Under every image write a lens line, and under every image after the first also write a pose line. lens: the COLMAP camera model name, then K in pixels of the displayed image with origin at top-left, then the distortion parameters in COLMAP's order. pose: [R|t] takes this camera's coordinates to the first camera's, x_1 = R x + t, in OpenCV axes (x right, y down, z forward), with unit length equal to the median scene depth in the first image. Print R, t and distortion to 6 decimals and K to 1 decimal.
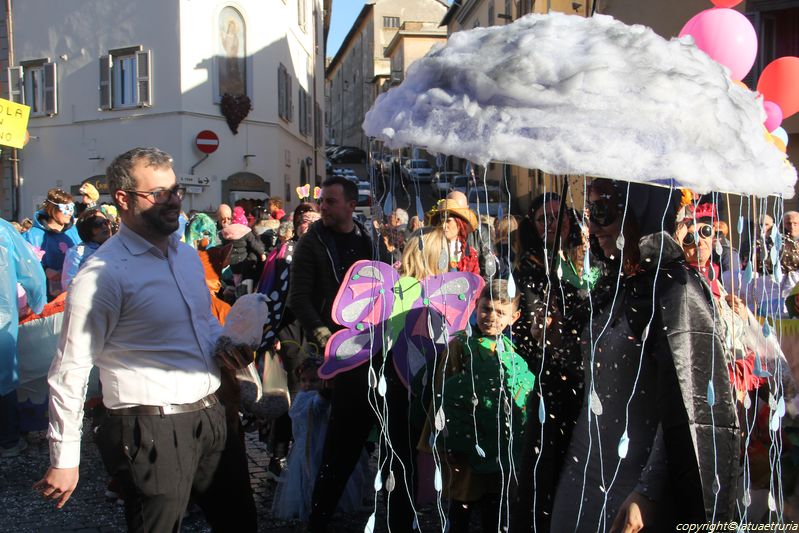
lens RADIAL K [[1030.5, 0, 399.5], [0, 1030.5, 261.7], [0, 0, 1]] dist [0.159029, 0.000000]
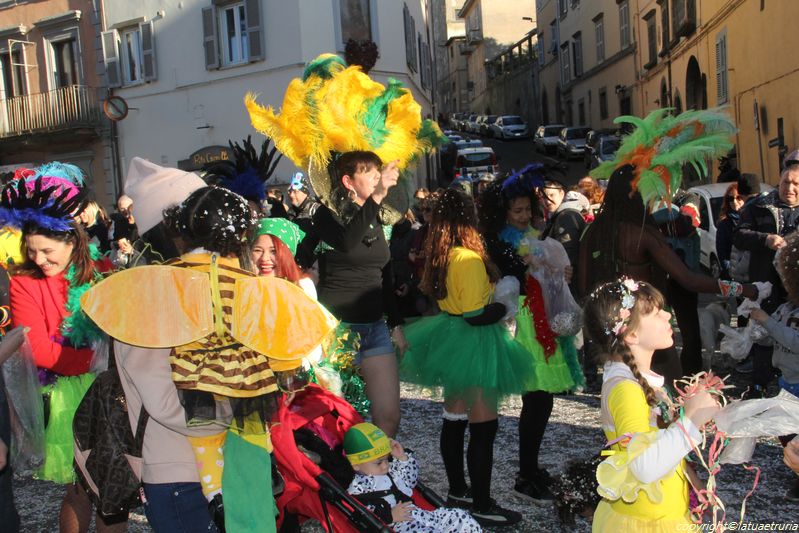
lens RADIAL K [[1010.9, 0, 419.3], [0, 1010.9, 260.7], [0, 0, 1]] dist [0.116504, 0.000000]
pose [[0.996640, -0.050870, -0.064194, -0.057462], [0.053272, 0.997921, 0.036269, -0.008316], [0.062216, -0.039567, 0.997278, 0.146351]]
